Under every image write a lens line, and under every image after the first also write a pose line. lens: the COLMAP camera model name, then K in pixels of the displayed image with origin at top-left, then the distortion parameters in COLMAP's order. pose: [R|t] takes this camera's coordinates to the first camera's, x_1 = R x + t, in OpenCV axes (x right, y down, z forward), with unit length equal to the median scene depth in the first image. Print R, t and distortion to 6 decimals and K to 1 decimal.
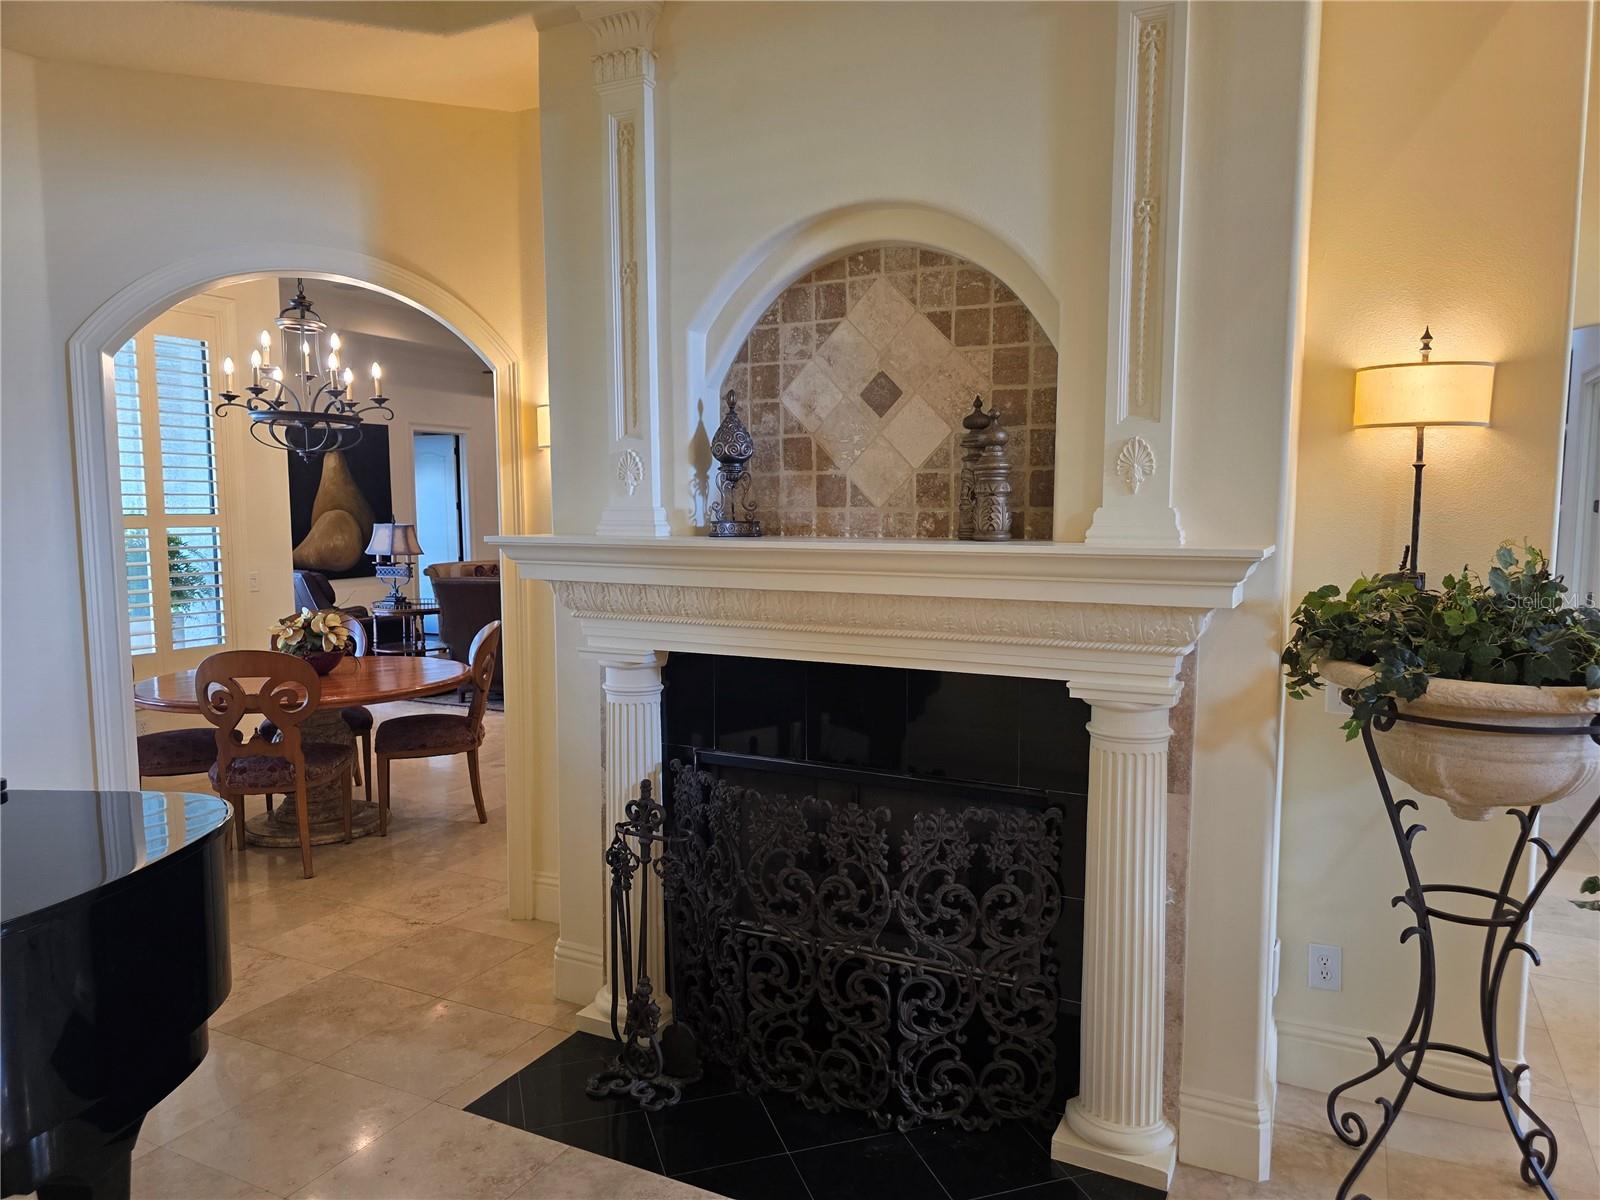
lens RADIAL K [[1066.4, 0, 794.9], [0, 1066.4, 605.7], [0, 0, 1]] dist [0.085241, -0.087197]
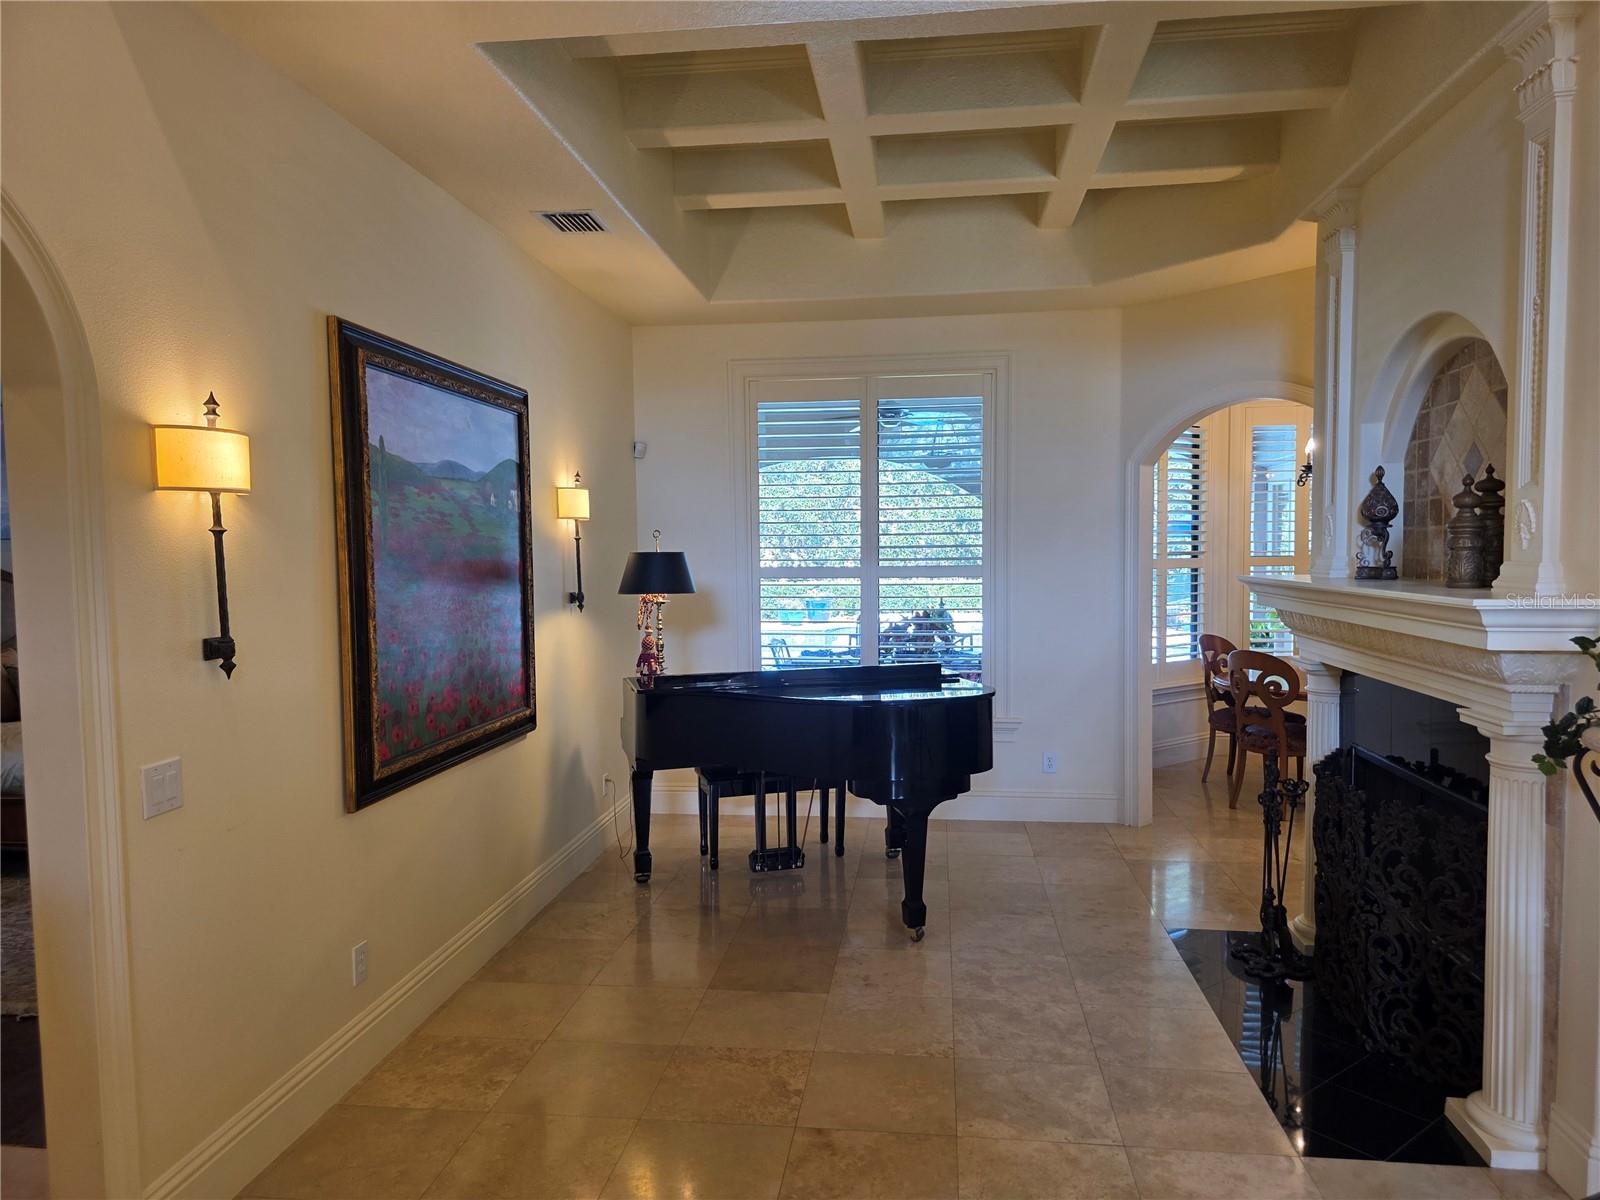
lens RADIAL K [[1066.4, 0, 794.9], [0, 1066.4, 605.7], [0, 0, 1]] dist [0.085241, -0.087197]
pose [[0.326712, 0.057444, -0.943377, 1.053919], [-0.089755, 0.995526, 0.029536, -0.009934], [0.940852, 0.075023, 0.330406, -0.090433]]
